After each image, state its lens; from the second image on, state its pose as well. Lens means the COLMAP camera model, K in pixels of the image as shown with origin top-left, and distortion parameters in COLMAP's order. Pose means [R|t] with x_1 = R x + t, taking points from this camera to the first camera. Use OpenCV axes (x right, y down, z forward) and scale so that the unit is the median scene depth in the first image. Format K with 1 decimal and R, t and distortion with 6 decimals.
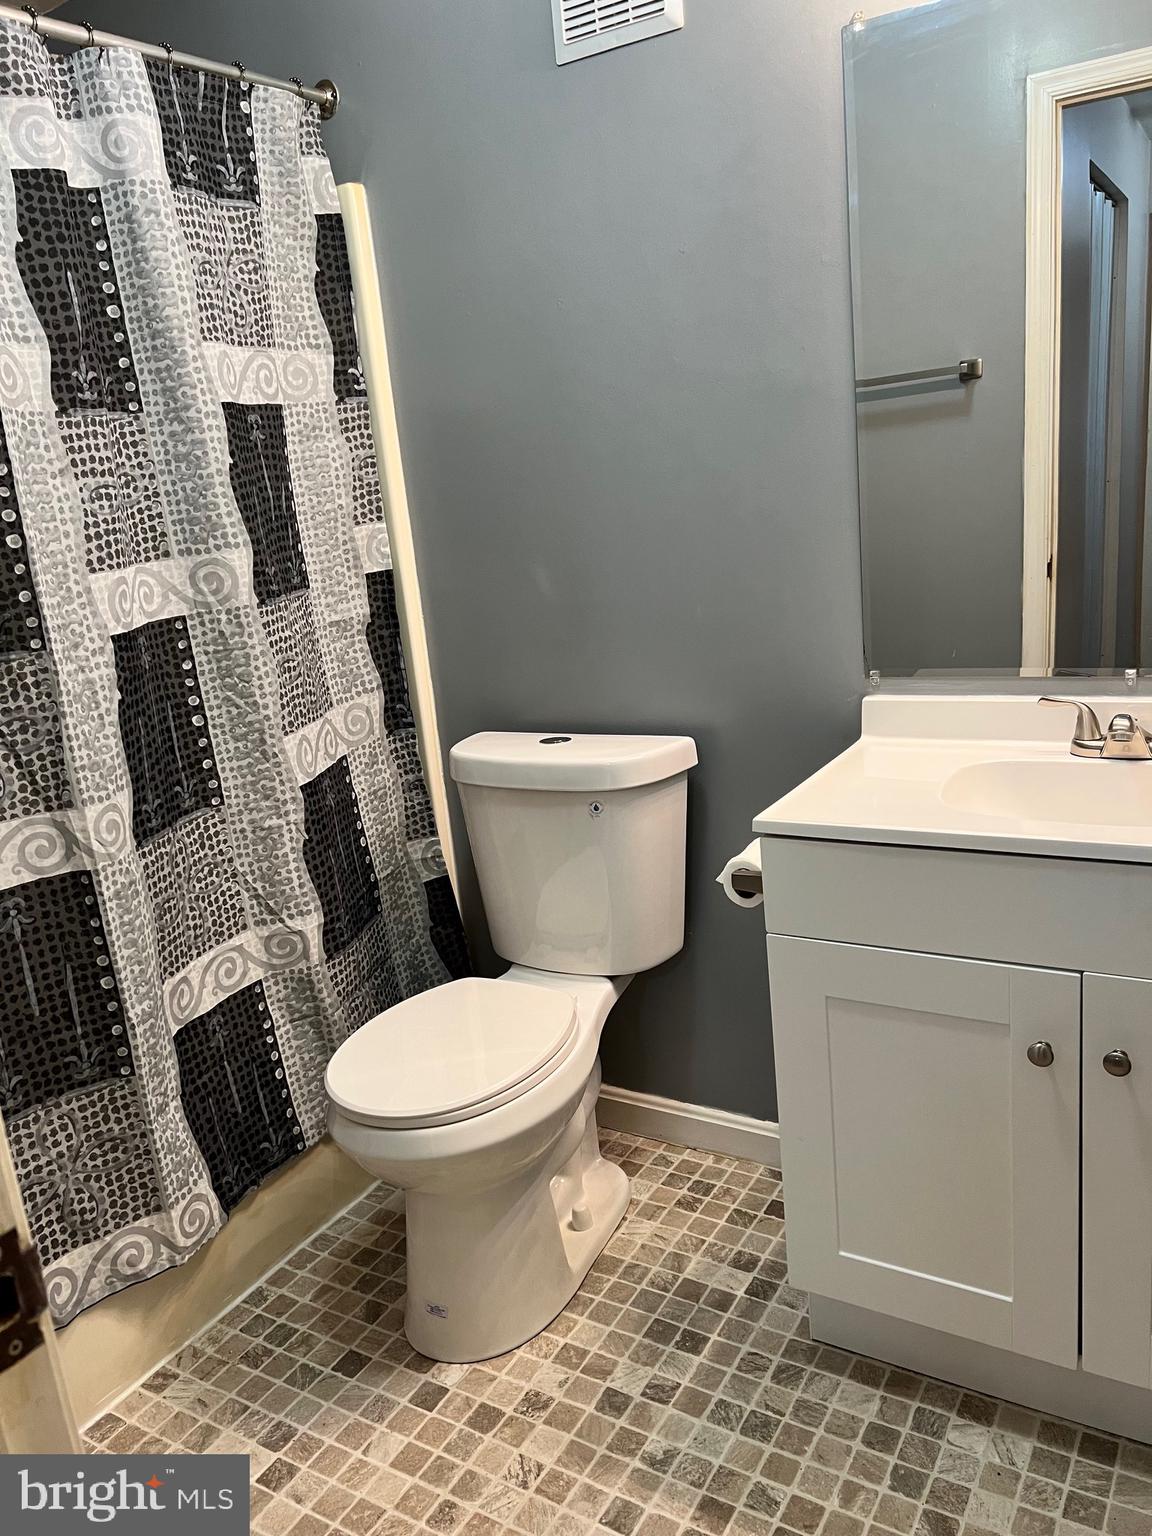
lens RADIAL K [[1150.0, 0, 571.6], [0, 1150.0, 770.5], [0, 0, 1]] dist [0.046288, -0.049661]
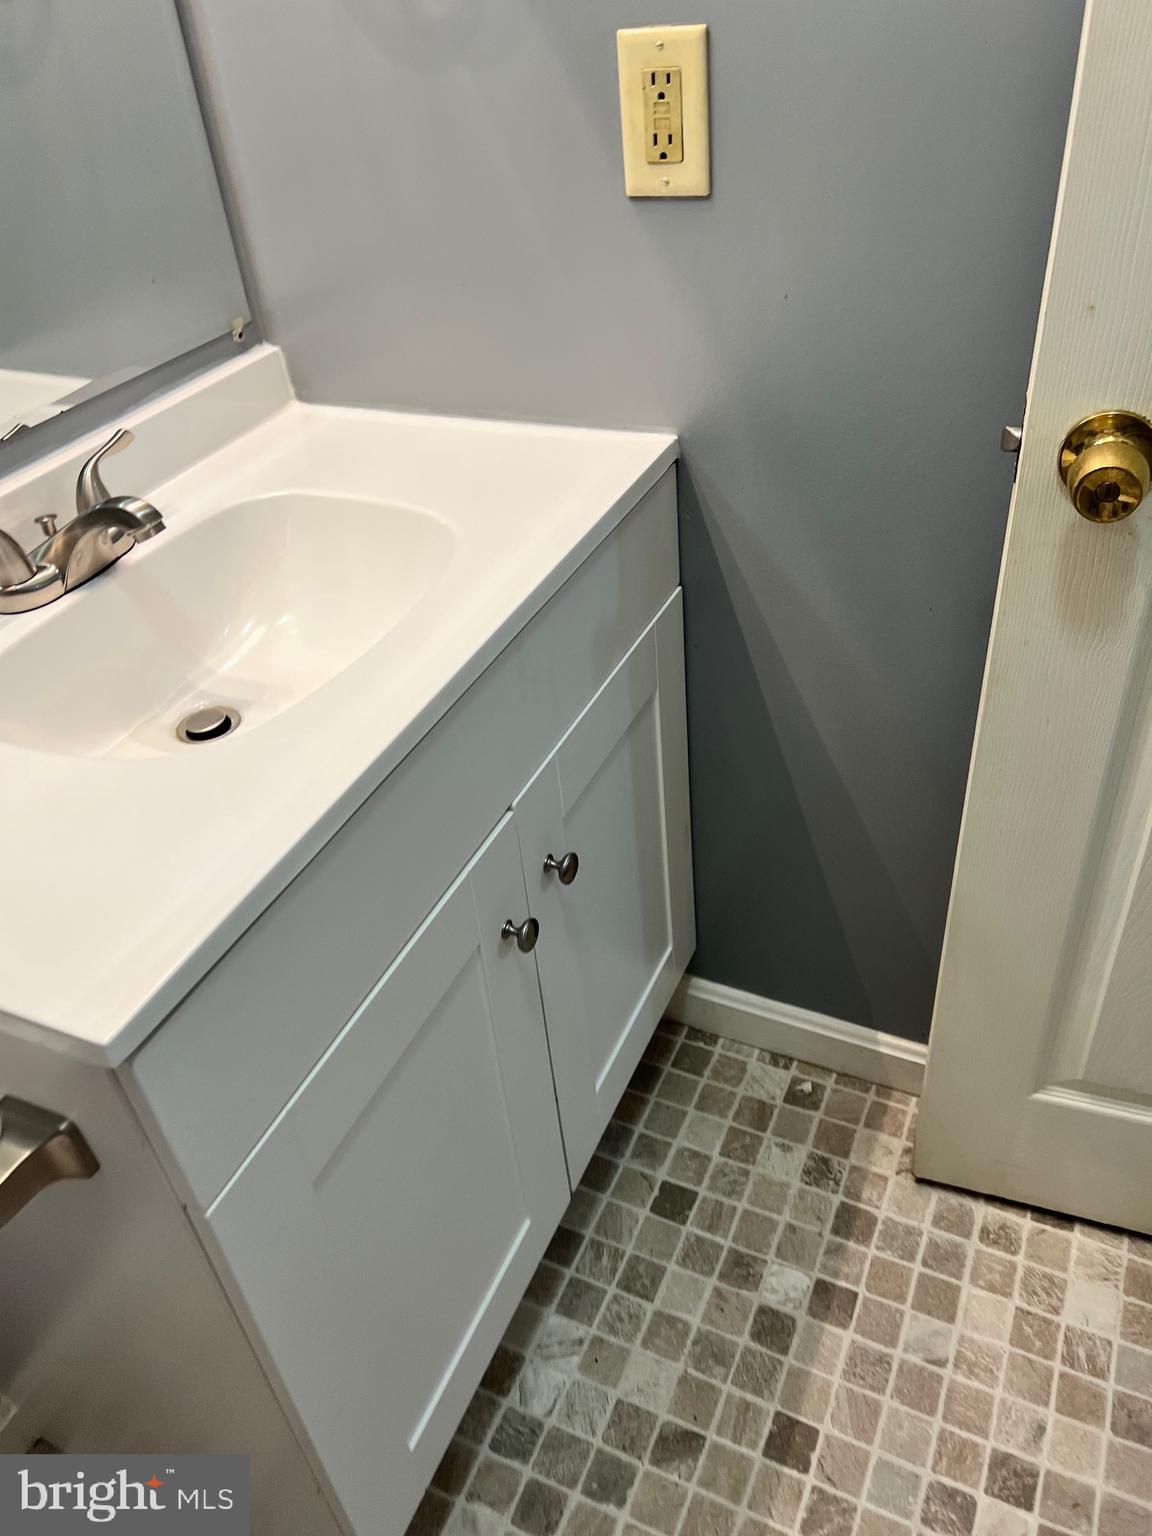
lens RADIAL K [[1150.0, 0, 579.7], [0, 1150.0, 762.5], [0, 0, 1]] dist [0.046288, -0.049661]
pose [[-0.103494, -0.503222, 0.857937, -0.113740], [0.340766, 0.792426, 0.505904, -0.141136], [-0.934434, 0.344714, 0.089470, 0.686401]]
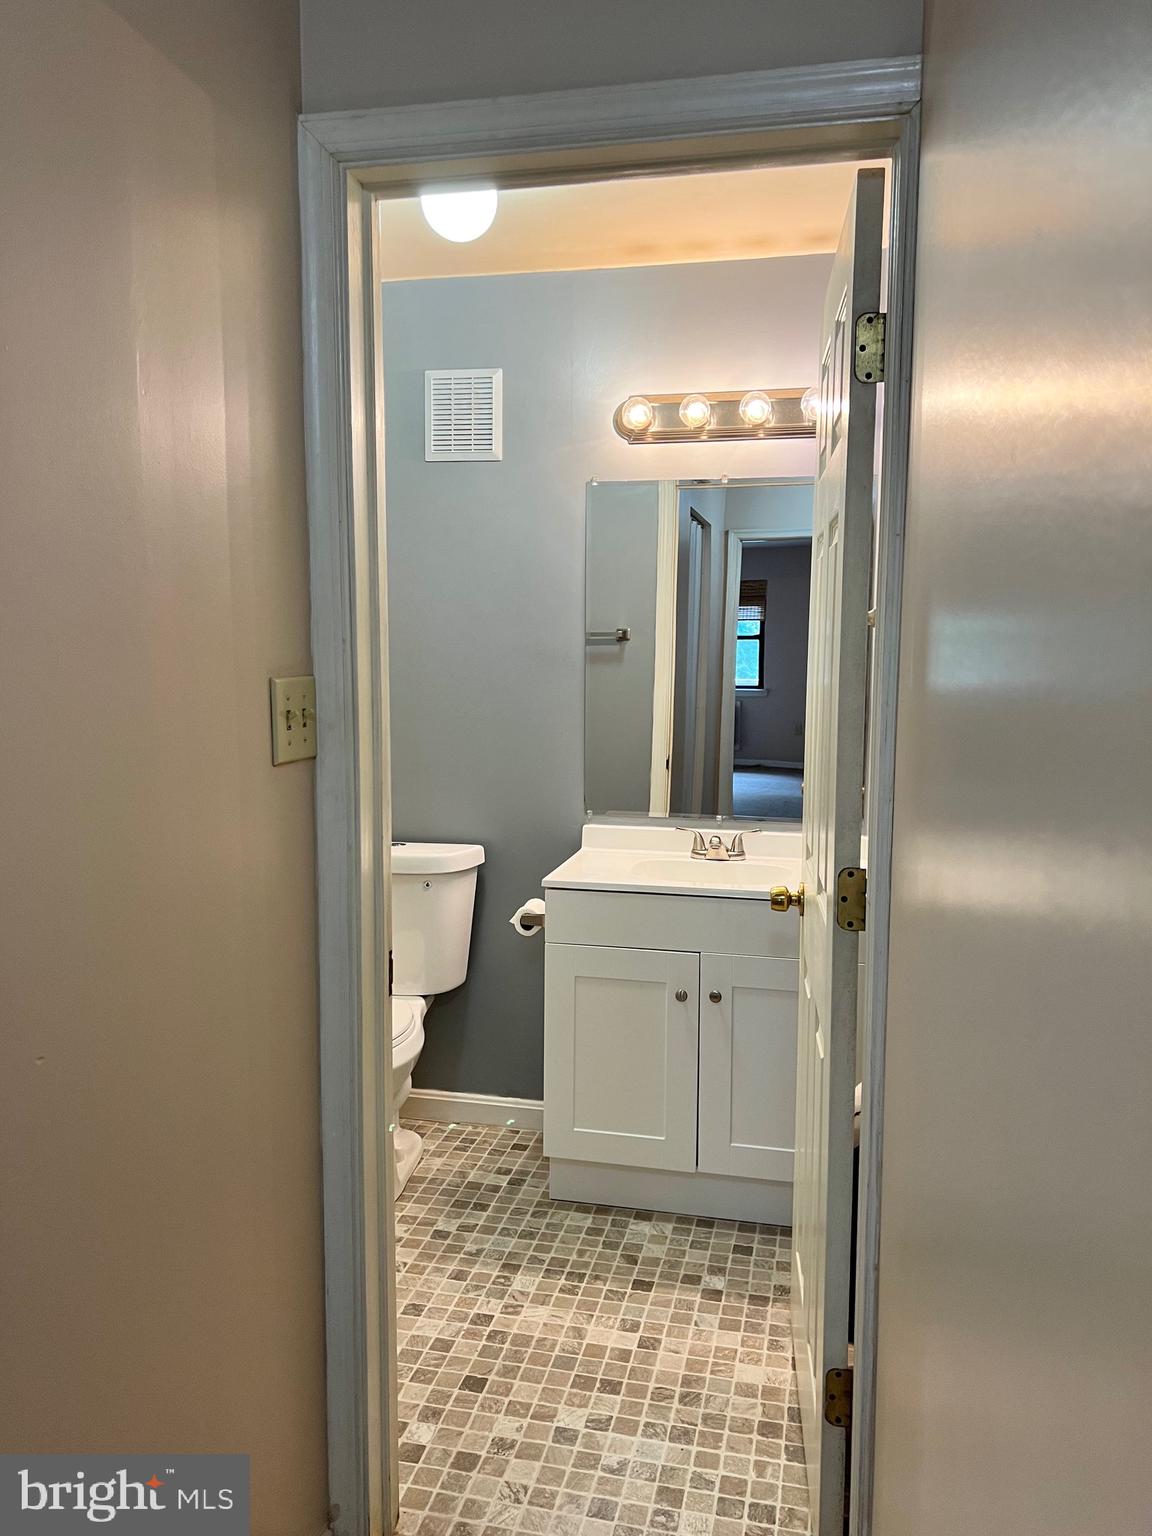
lens RADIAL K [[1150.0, 0, 572.1], [0, 1150.0, 769.3], [0, 0, 1]] dist [0.046288, -0.049661]
pose [[0.944264, 0.069104, 0.321854, -0.358873], [-0.019135, 0.987587, -0.155904, 0.135164], [-0.328632, 0.141056, 0.933865, -0.695568]]
